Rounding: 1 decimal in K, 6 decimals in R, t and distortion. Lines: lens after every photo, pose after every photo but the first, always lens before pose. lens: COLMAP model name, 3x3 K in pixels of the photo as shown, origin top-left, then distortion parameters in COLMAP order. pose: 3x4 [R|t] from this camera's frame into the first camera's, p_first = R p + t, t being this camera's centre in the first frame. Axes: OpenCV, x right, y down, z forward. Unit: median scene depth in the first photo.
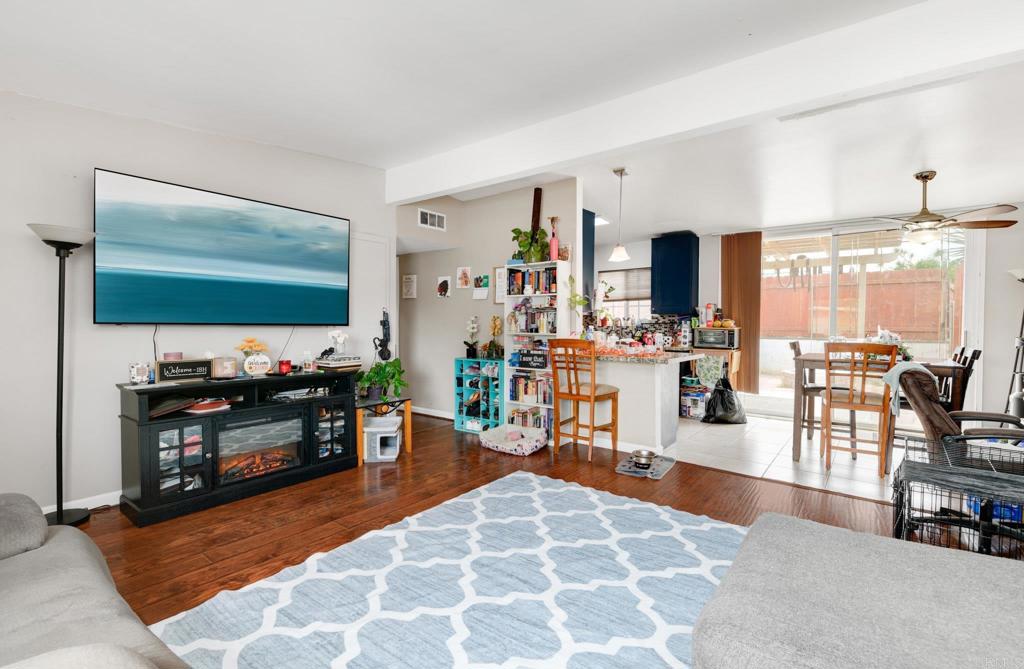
lens RADIAL K [[451.8, 0, 512.0], [0, 451.8, 334.5], [0, 0, 1]] dist [-0.001222, -0.000117]
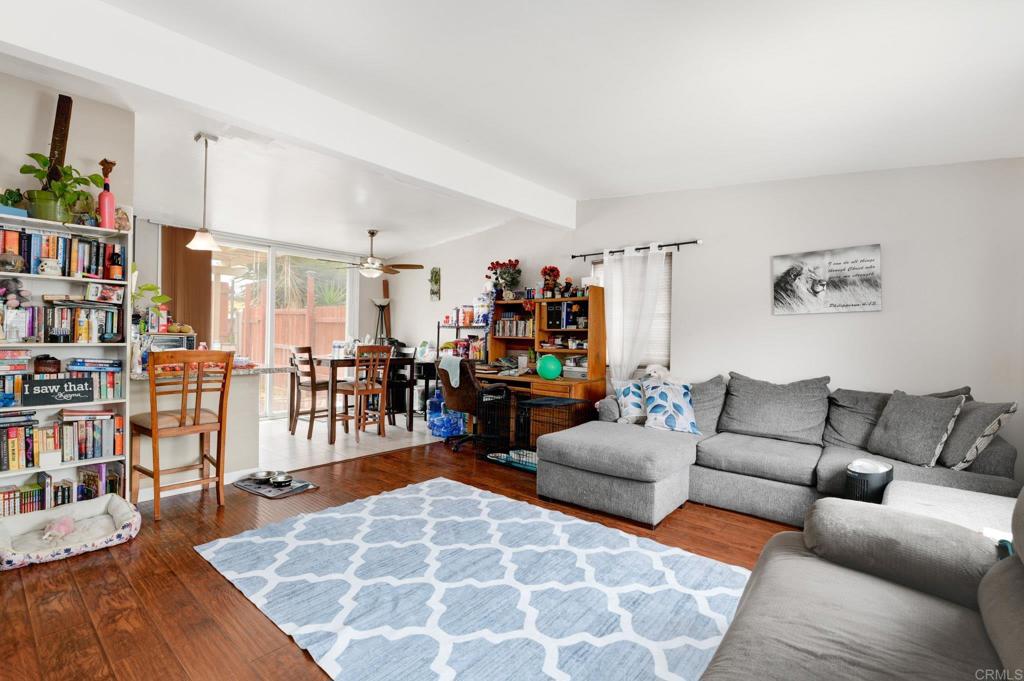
lens RADIAL K [[471.6, 0, 509.3], [0, 471.6, 336.2], [0, 0, 1]] dist [0.010970, -0.010746]
pose [[0.053791, -0.005778, 0.998535, -0.811626], [0.007791, 0.999955, 0.005367, -0.017015], [-0.998522, 0.007491, 0.053834, 0.601092]]
